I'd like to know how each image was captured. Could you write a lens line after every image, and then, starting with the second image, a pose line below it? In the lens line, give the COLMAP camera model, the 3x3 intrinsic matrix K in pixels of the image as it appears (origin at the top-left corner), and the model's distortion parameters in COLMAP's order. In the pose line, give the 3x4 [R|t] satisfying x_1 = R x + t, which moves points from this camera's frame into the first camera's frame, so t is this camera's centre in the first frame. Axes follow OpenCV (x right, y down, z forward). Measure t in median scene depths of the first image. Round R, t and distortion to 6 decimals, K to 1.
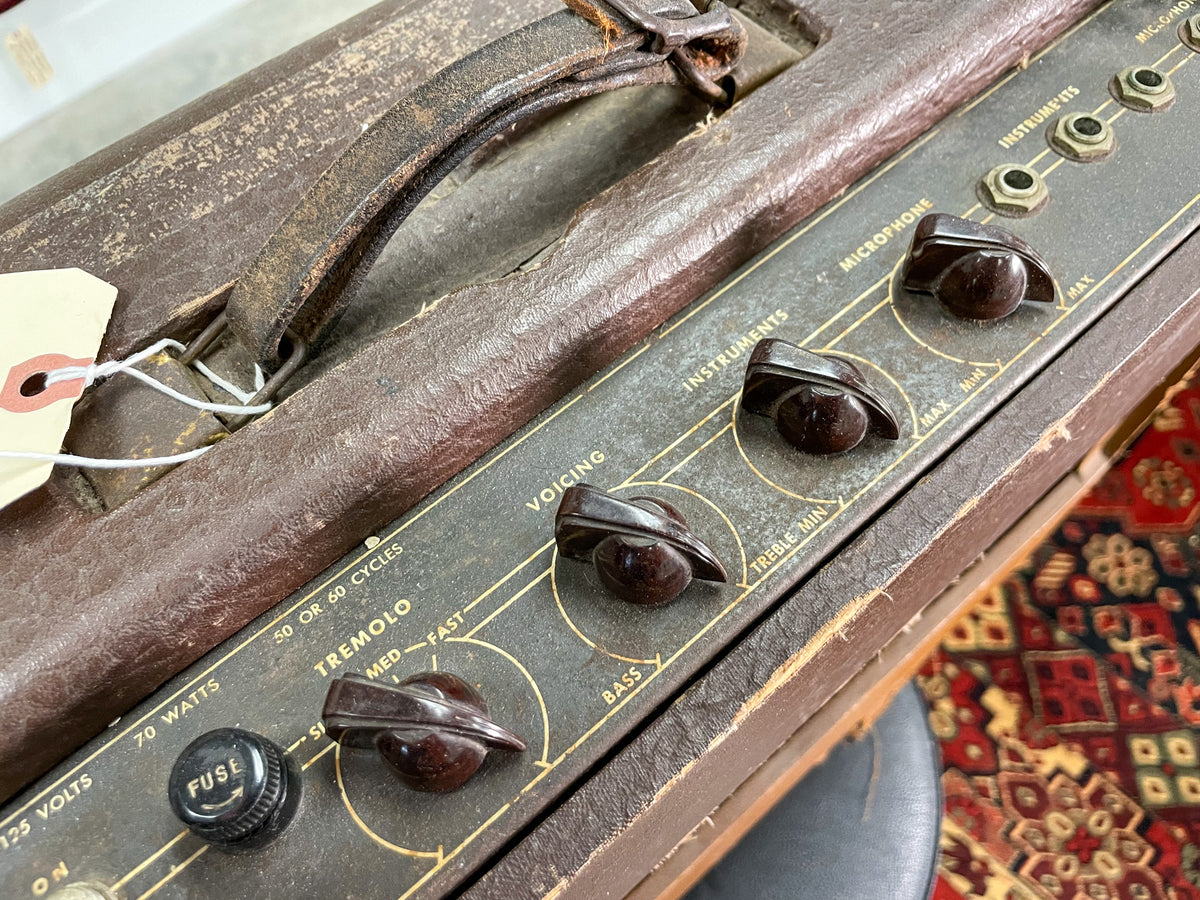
lens RADIAL K [[941.0, 0, 604.0], [0, 941.0, 430.9], [0, 0, 1]] dist [0.069310, -0.129182]
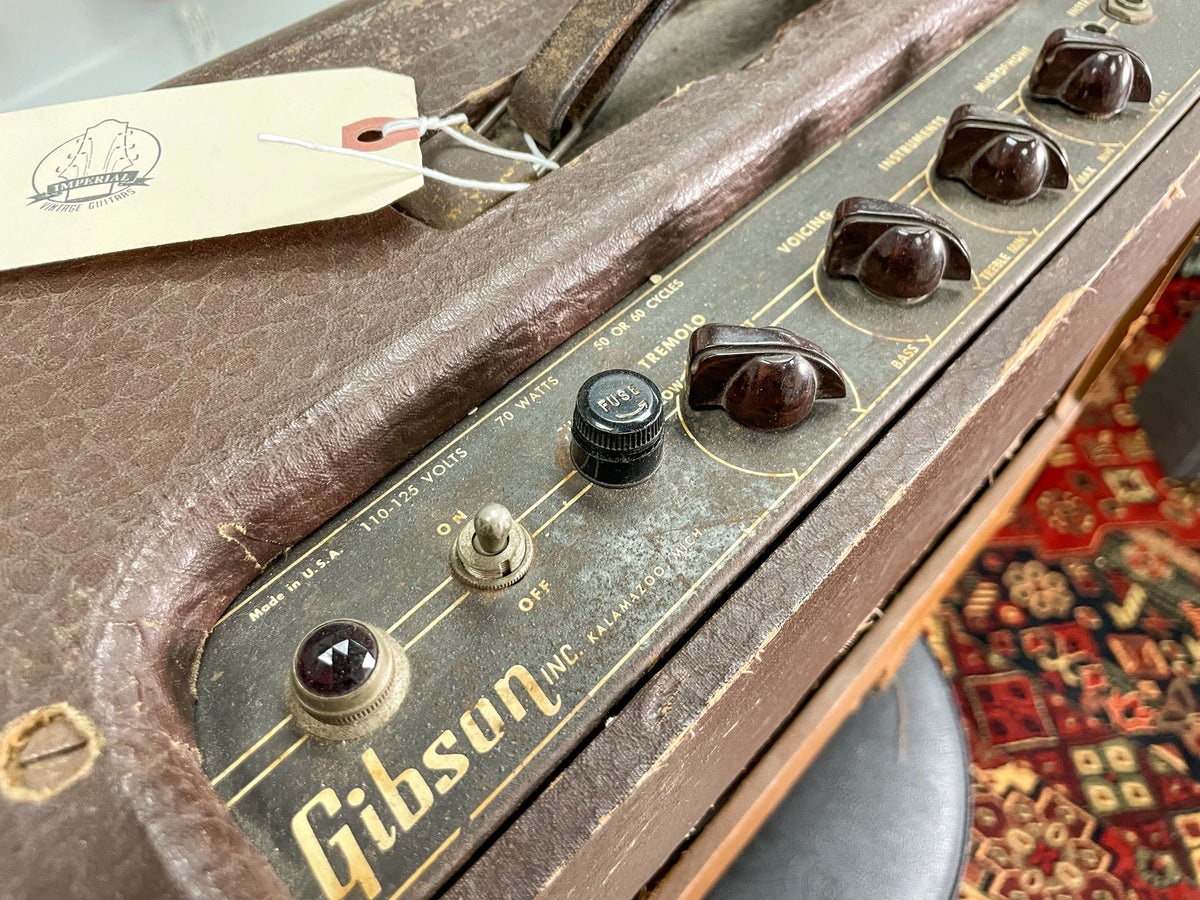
lens RADIAL K [[941.0, 0, 604.0], [0, 941.0, 430.9], [0, 0, 1]] dist [0.069310, -0.129182]
pose [[0.991043, -0.051306, 0.123292, -0.069731], [0.065801, 0.991005, -0.116531, 0.065480], [-0.116204, 0.123600, 0.985505, -0.015806]]
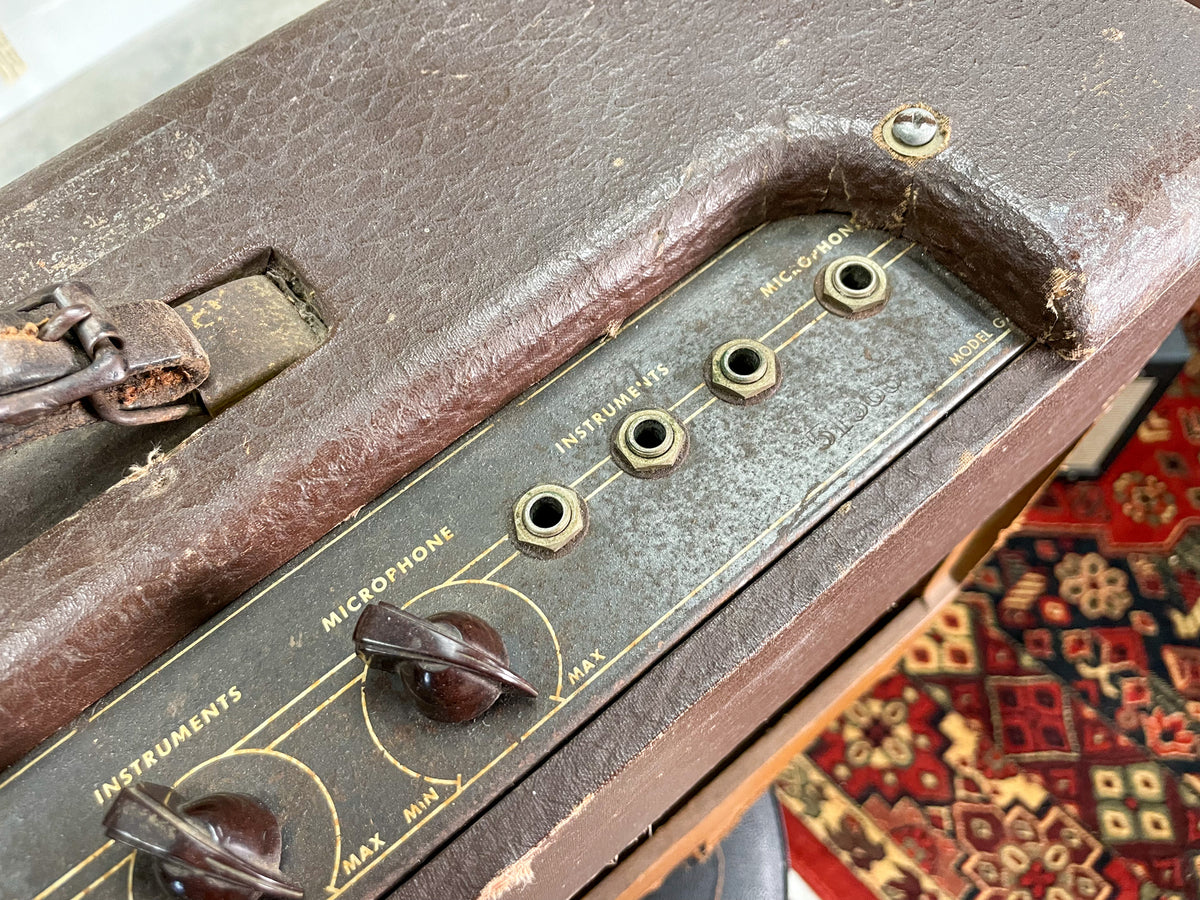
lens RADIAL K [[941.0, 0, 604.0], [0, 941.0, 430.9], [0, 0, 1]] dist [0.069310, -0.129182]
pose [[0.999334, 0.002729, -0.036393, 0.093521], [-0.001074, 0.998968, 0.045411, -0.067696], [0.036479, -0.045342, 0.998305, 0.031086]]
